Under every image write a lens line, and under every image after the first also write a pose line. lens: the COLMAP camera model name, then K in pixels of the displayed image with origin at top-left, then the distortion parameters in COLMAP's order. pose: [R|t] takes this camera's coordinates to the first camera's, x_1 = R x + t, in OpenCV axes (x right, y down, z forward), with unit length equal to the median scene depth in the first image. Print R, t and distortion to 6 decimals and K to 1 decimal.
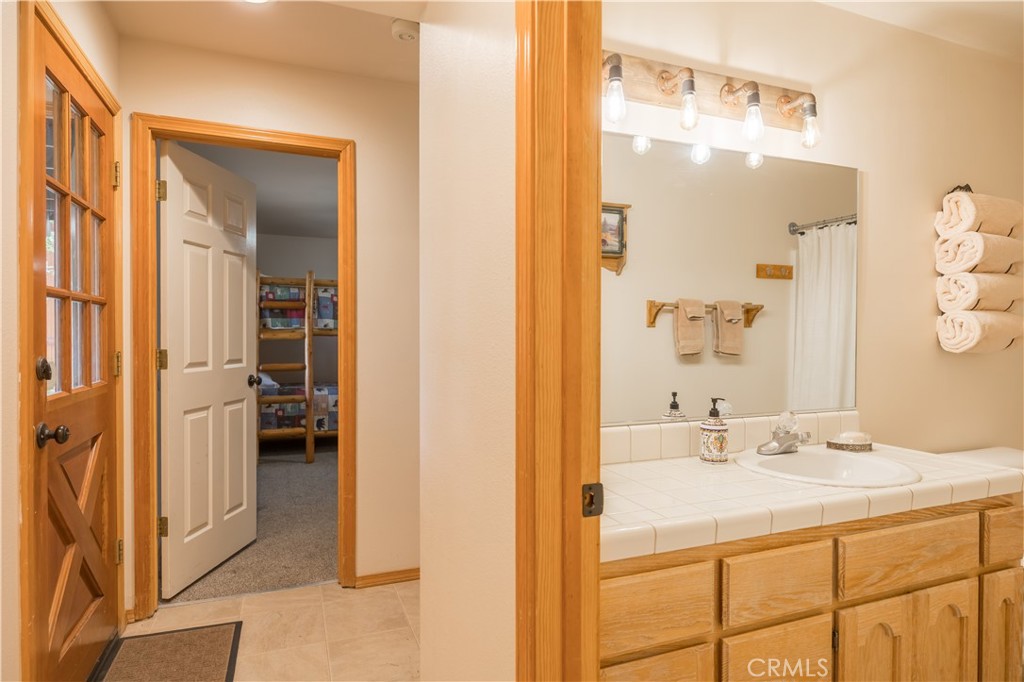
lens RADIAL K [[571.0, 0, 512.1], [0, 571.0, 342.2], [0, 0, 1]] dist [-0.004927, -0.001695]
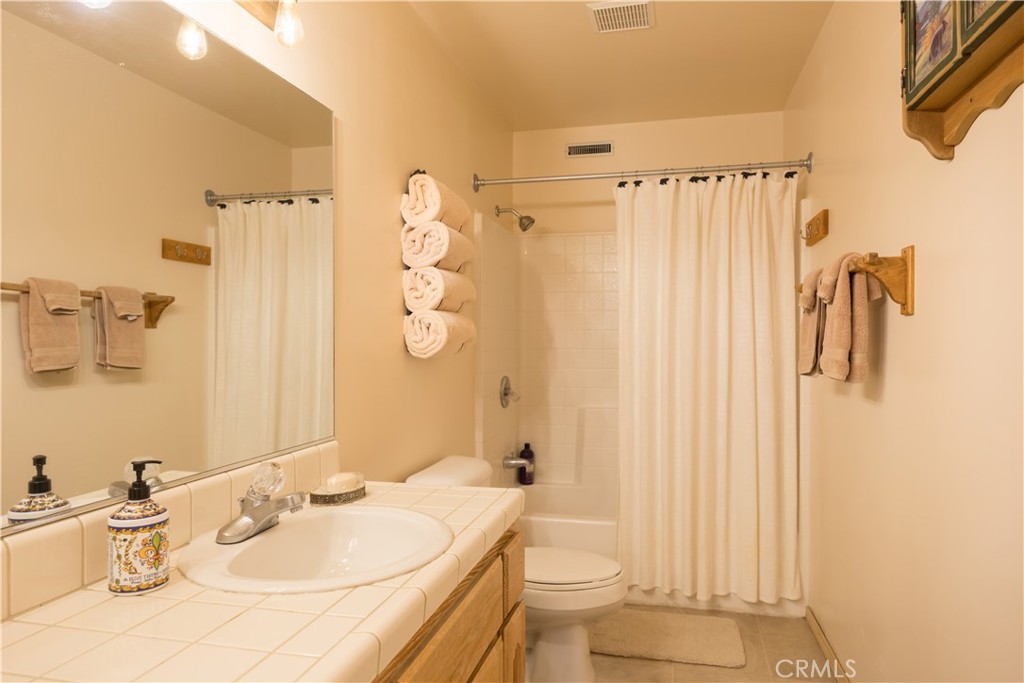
lens RADIAL K [[627.9, 0, 520.3], [0, 627.9, 346.6], [0, 0, 1]] dist [0.005149, -0.001890]
pose [[0.573016, -0.011881, 0.819458, 0.072946], [0.013200, 0.999899, 0.005267, -0.002503], [-0.819438, 0.007798, 0.573115, 0.319217]]
